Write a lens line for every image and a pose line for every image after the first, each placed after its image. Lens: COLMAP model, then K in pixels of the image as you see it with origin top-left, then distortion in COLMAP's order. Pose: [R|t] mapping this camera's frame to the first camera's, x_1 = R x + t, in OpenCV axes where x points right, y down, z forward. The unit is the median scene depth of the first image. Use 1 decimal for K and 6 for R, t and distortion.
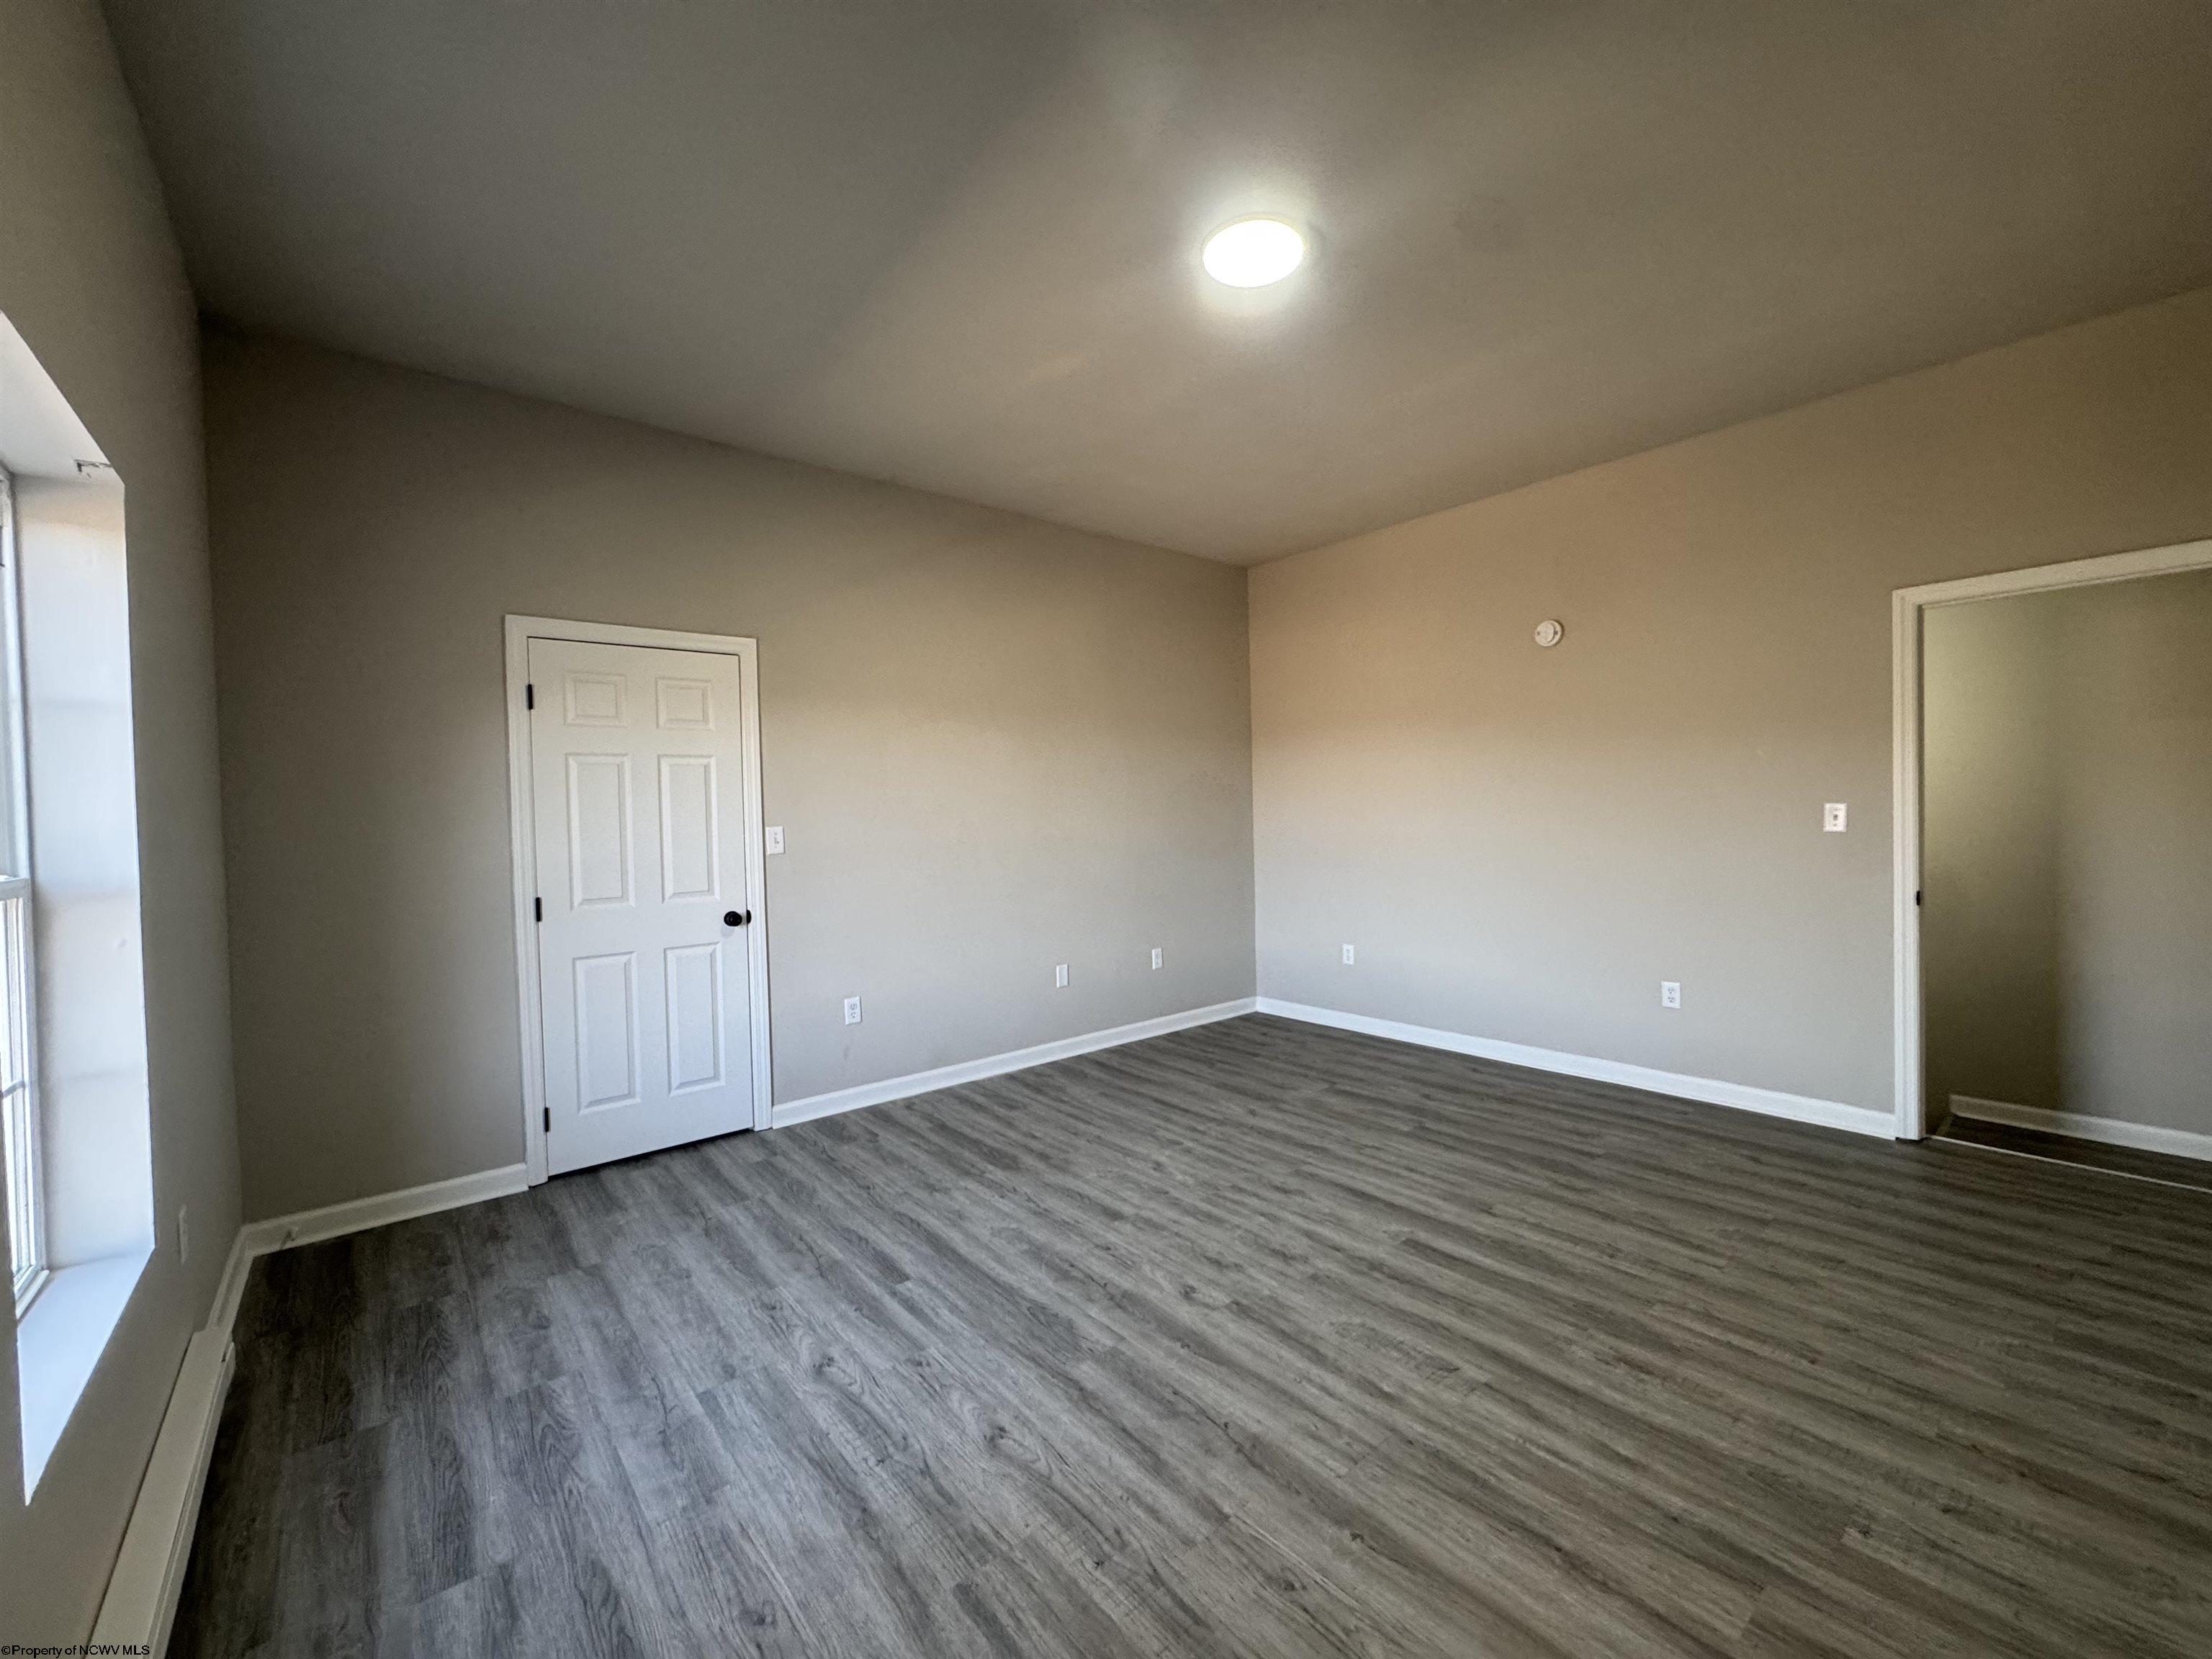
lens RADIAL K [[889.0, 0, 1094.2], [0, 889.0, 827.0], [0, 0, 1]] dist [-0.003415, -0.000139]
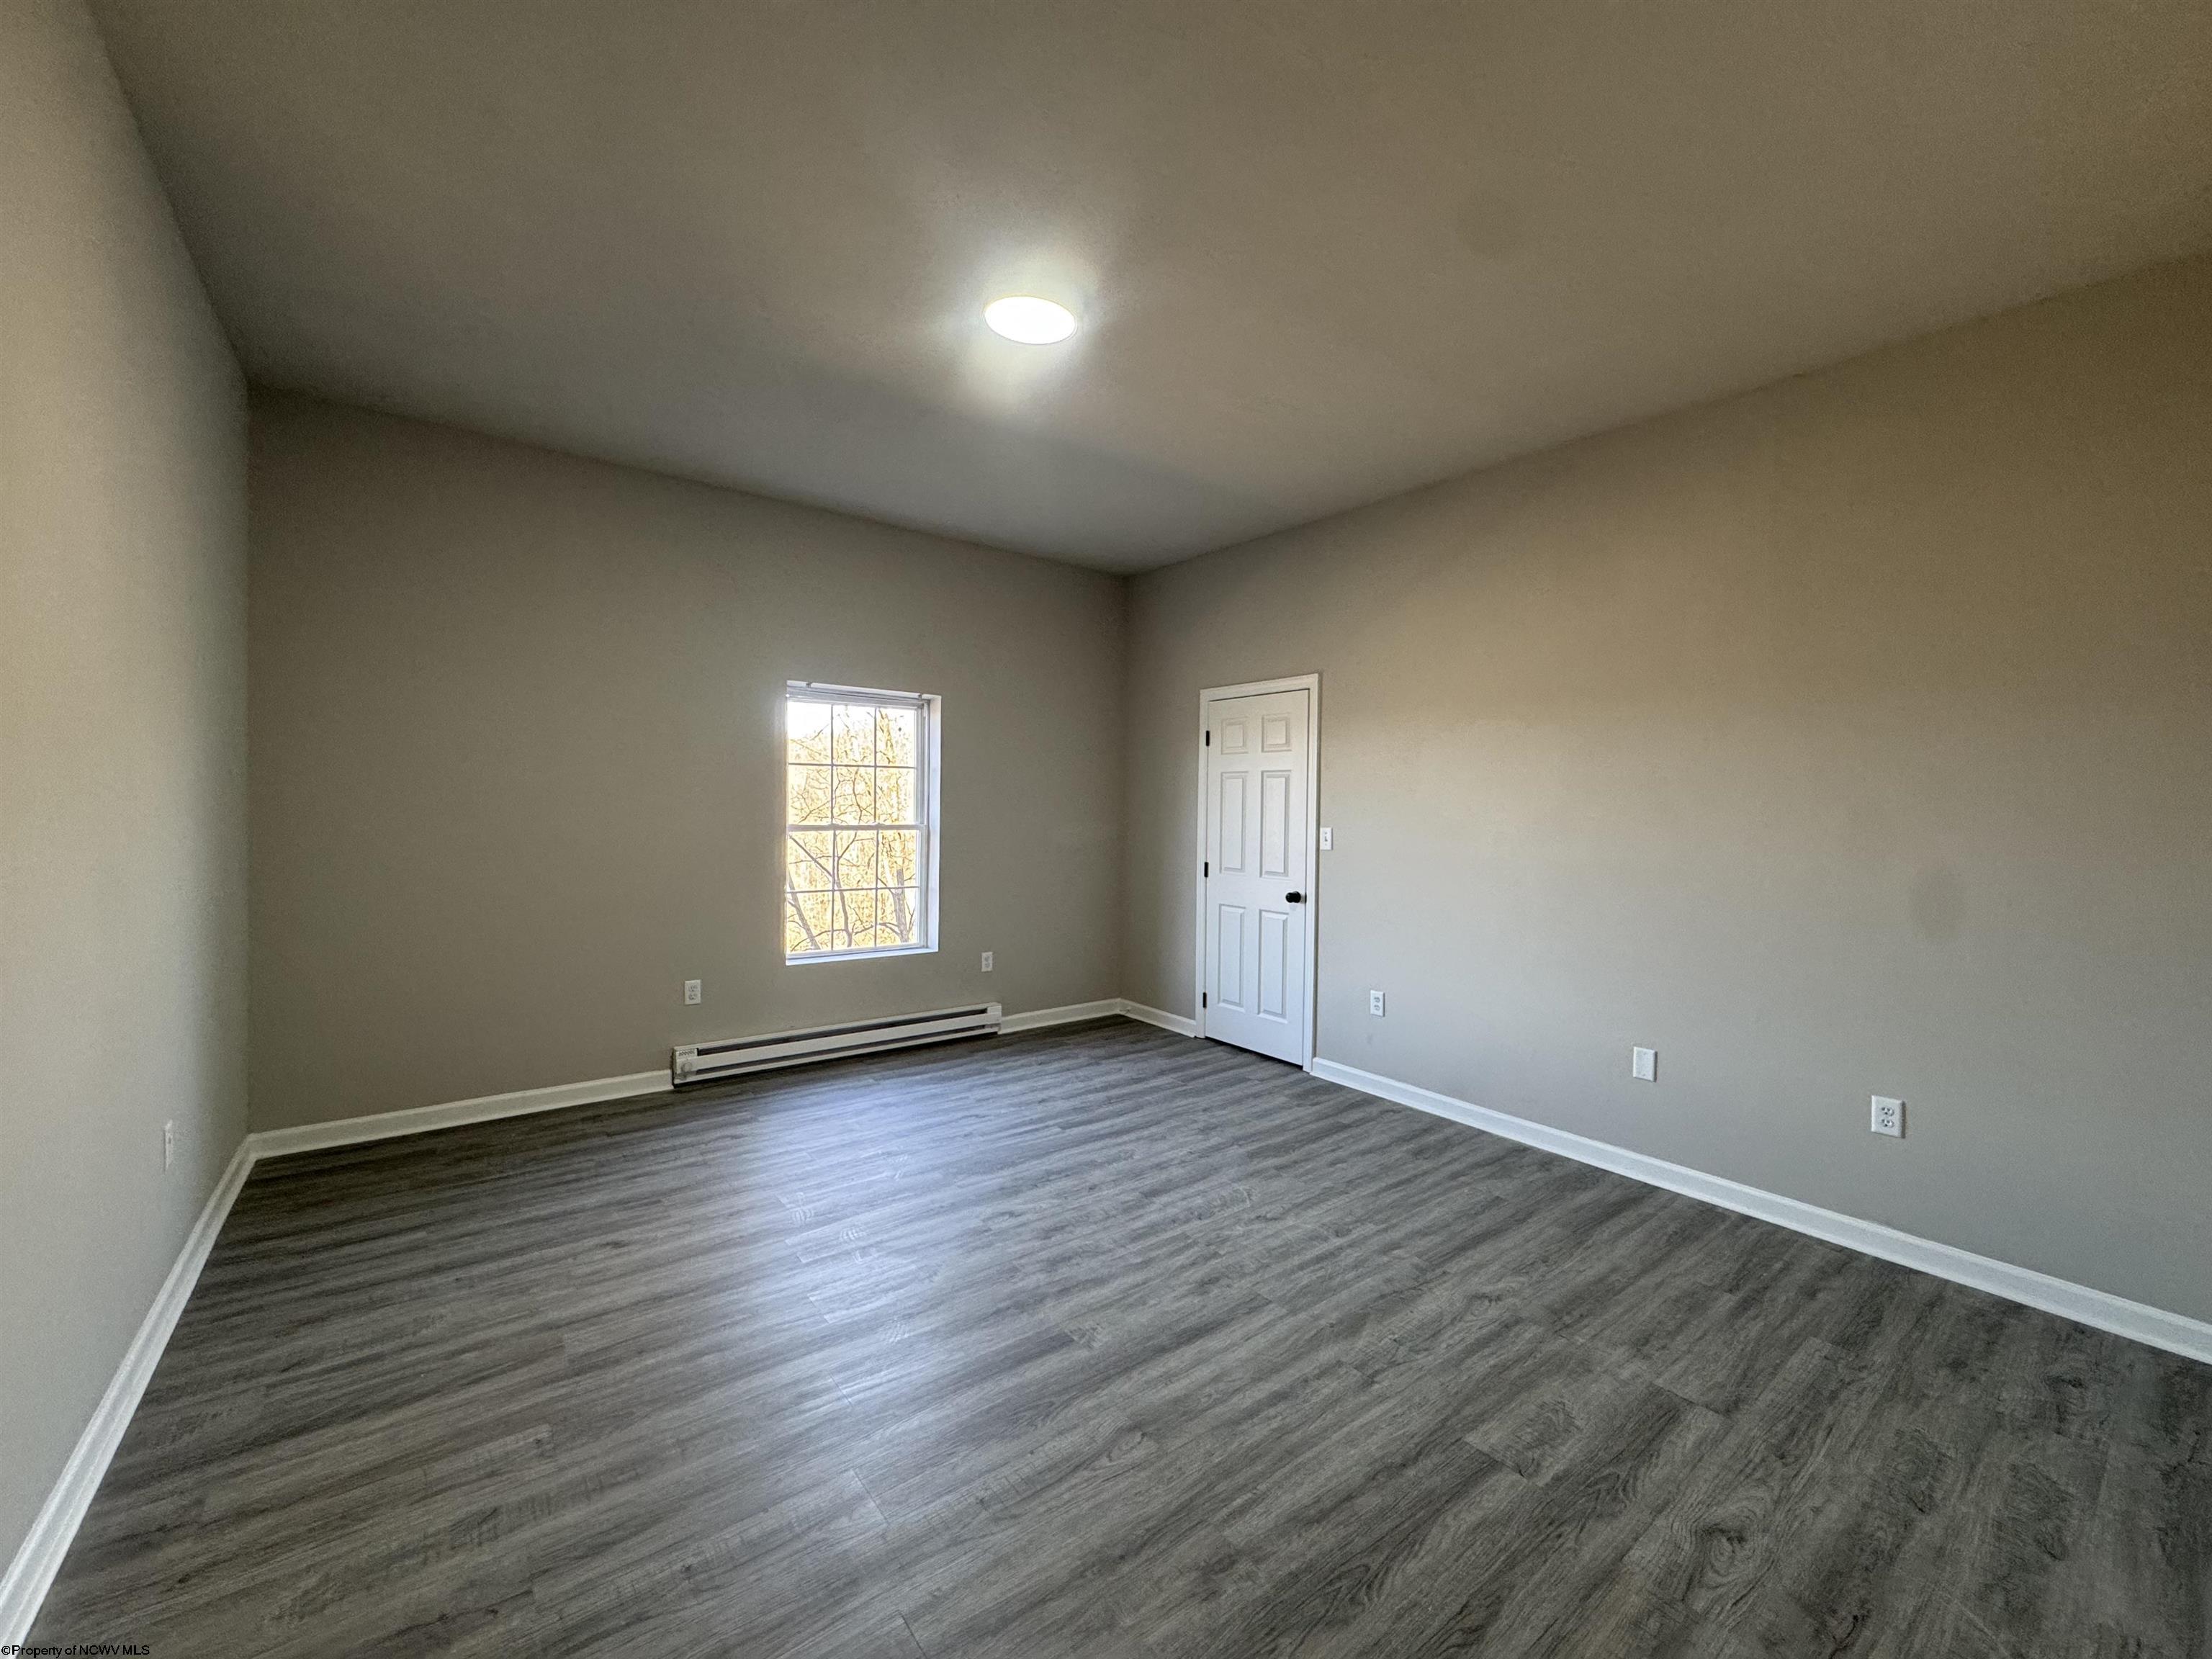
lens RADIAL K [[889.0, 0, 1094.2], [0, 889.0, 827.0], [0, 0, 1]] dist [-0.003415, -0.000139]
pose [[-0.047294, 0.049342, -0.997662, 0.992749], [-0.035026, 0.998083, 0.051023, -0.054204], [0.998267, 0.037357, -0.045475, 0.885848]]
